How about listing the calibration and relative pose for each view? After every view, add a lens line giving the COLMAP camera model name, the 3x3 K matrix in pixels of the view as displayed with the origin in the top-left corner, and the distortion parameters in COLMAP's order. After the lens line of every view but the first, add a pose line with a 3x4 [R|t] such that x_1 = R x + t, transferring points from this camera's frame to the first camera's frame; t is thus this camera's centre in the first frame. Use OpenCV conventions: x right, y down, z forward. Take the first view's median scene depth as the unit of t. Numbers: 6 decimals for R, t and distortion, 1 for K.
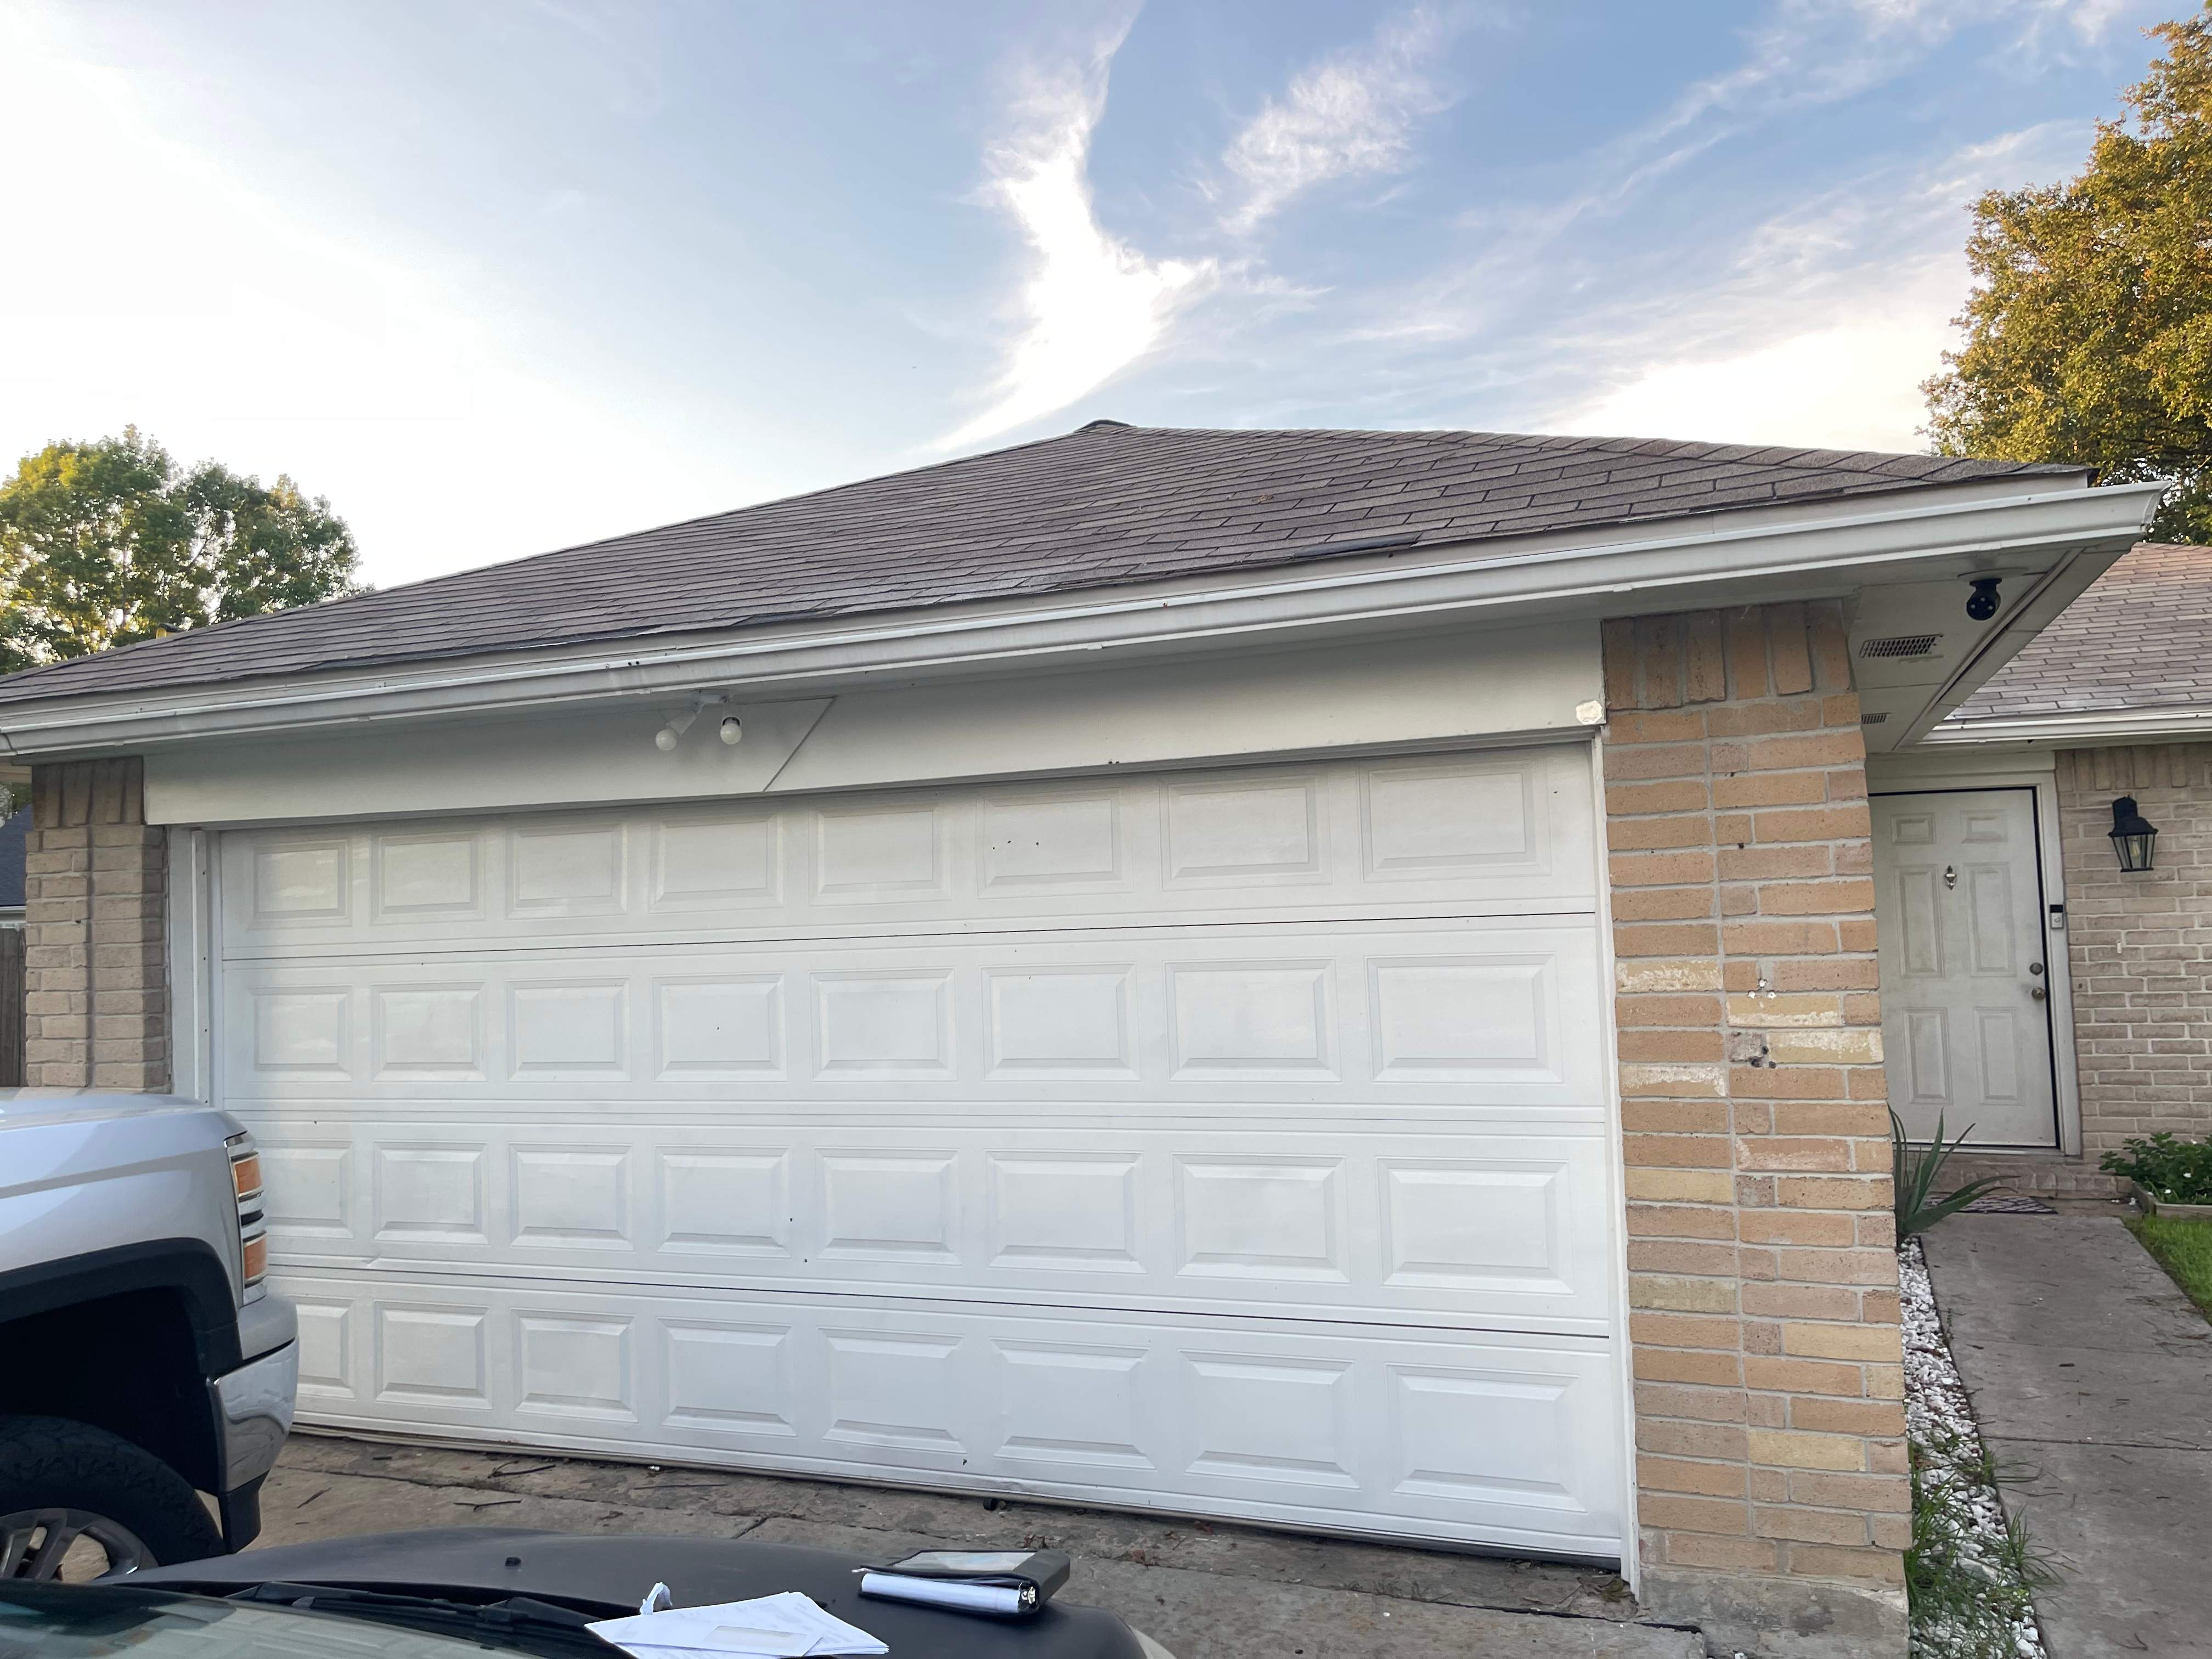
lens RADIAL K [[1617.2, 0, 1105.1], [0, 1617.2, 822.9], [0, 0, 1]] dist [0.033727, -0.001135]
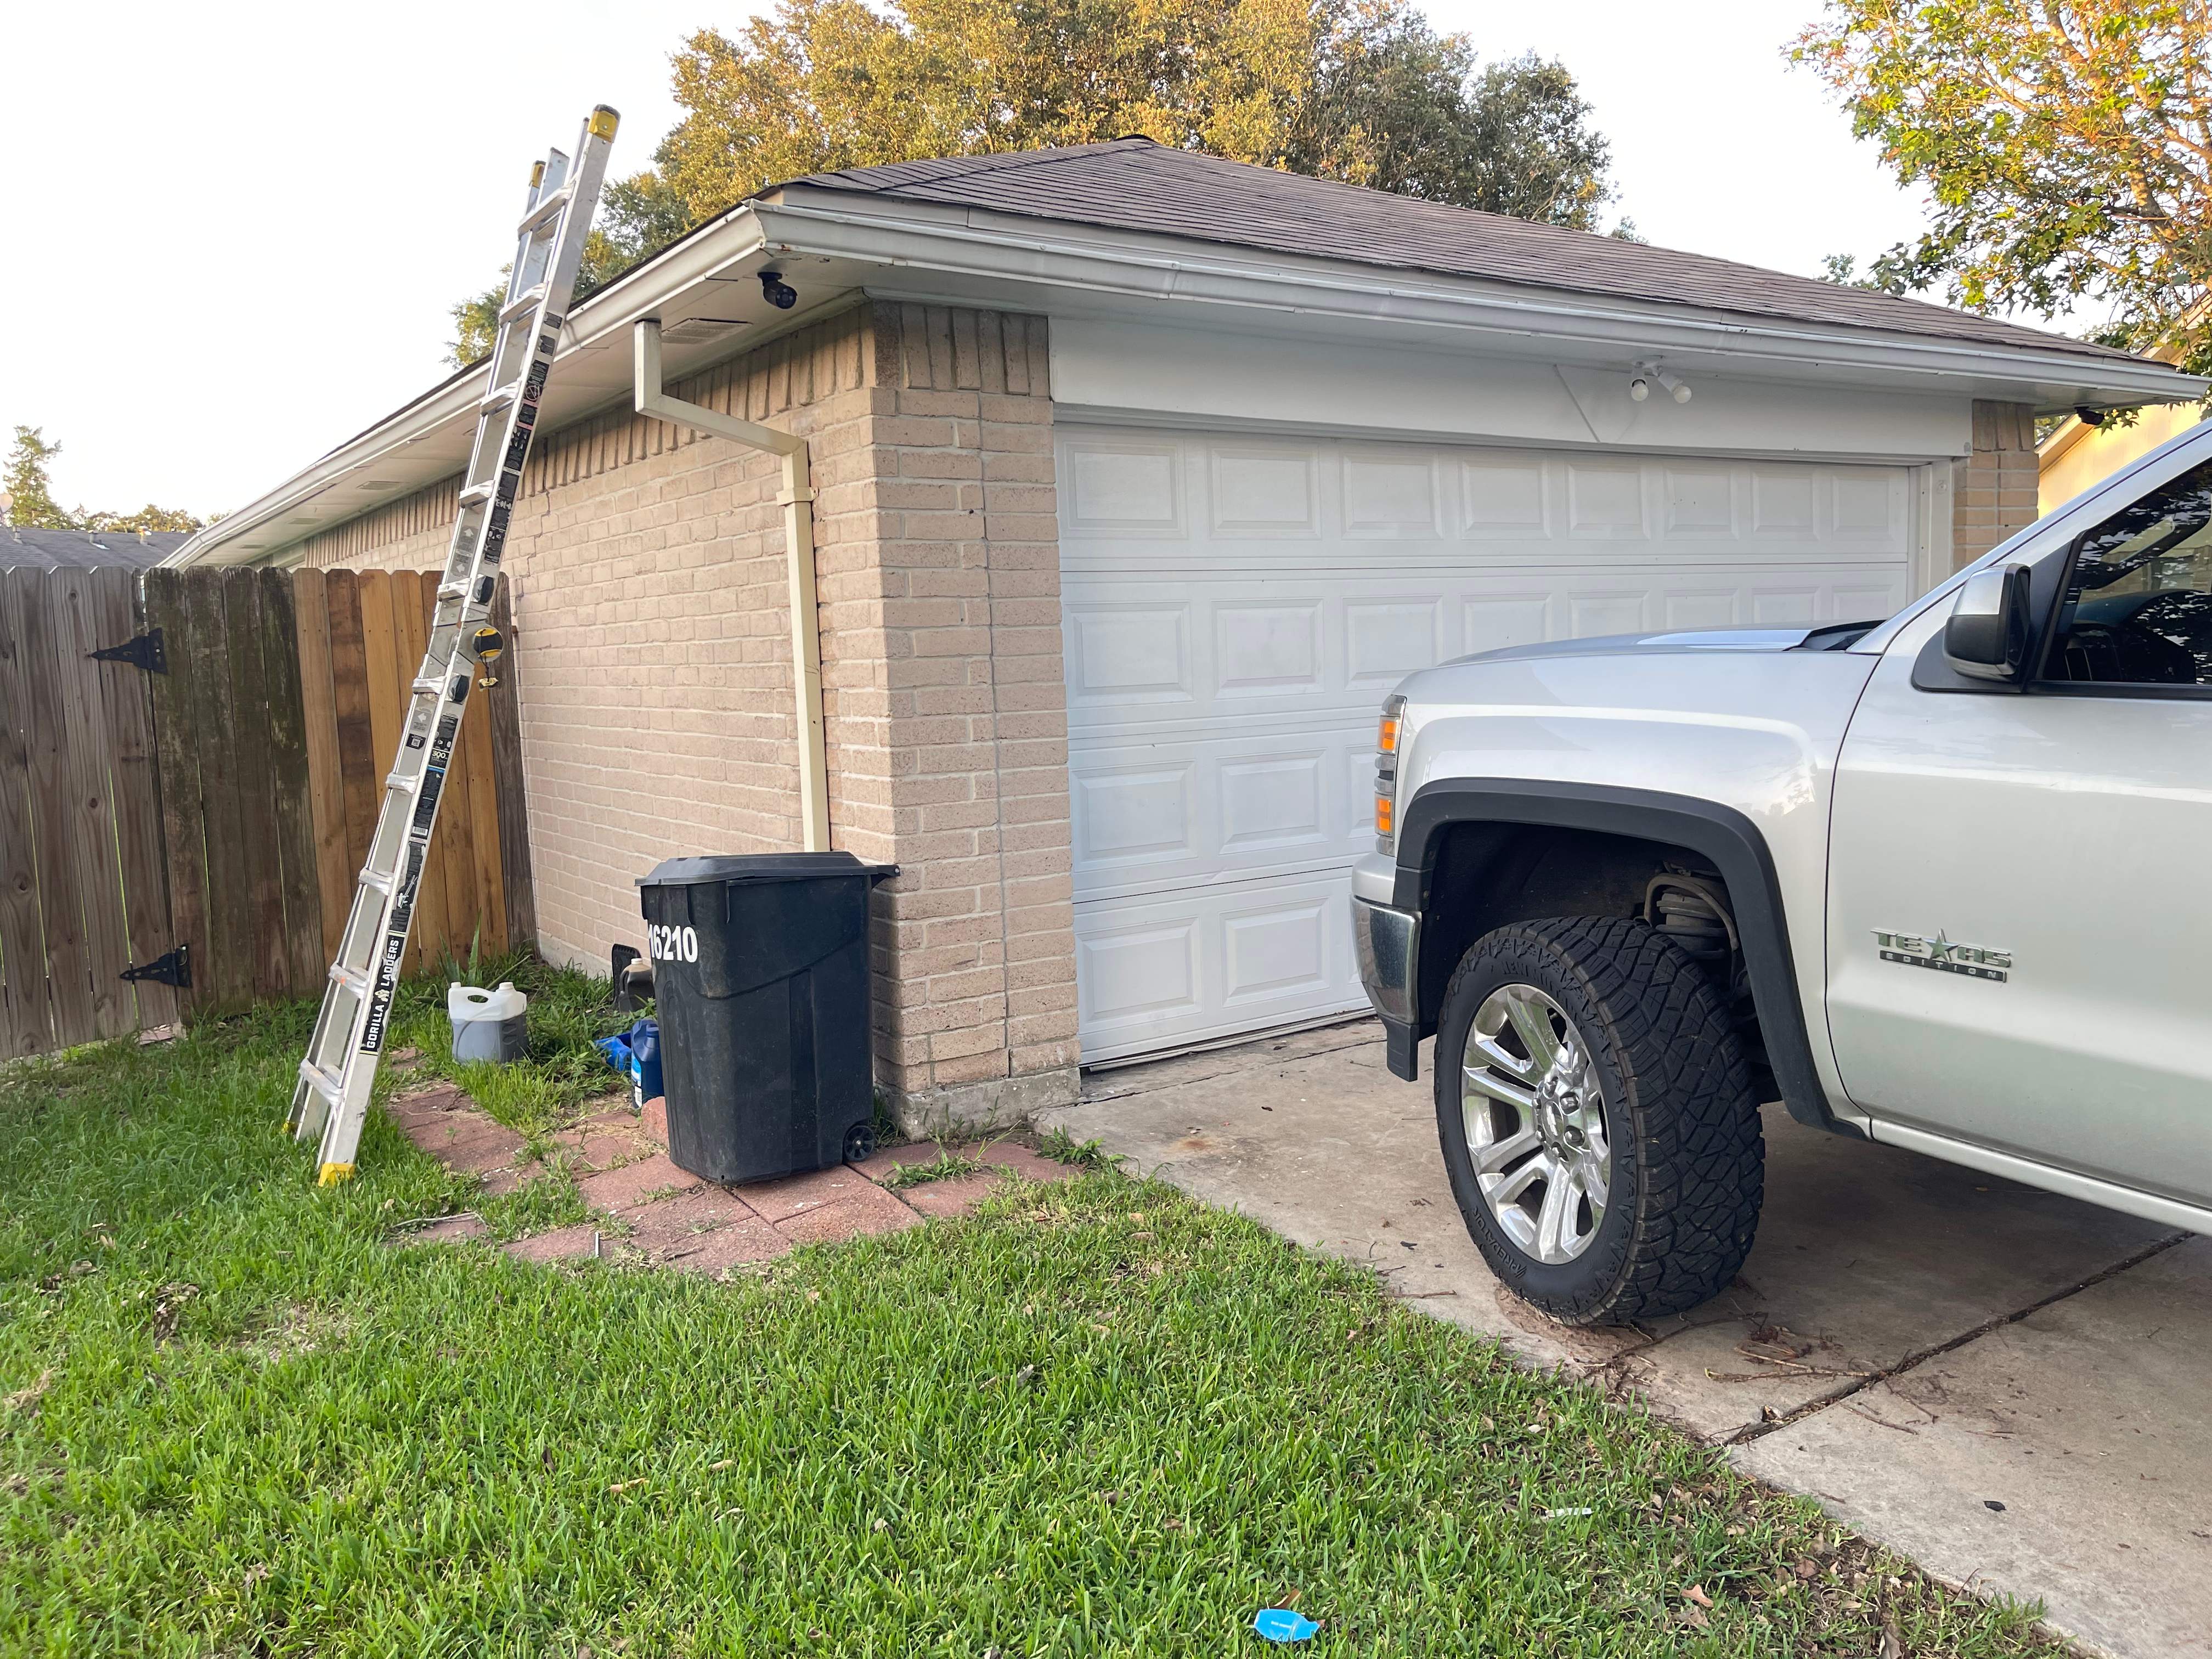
lens RADIAL K [[1617.2, 0, 1104.3], [0, 1617.2, 830.9], [0, 0, 1]] dist [0.033727, -0.001135]
pose [[0.578036, -0.080115, 0.812069, -1.298288], [-0.032306, 0.992142, 0.120876, 0.121923], [-0.815371, -0.096105, 0.570906, 0.487510]]
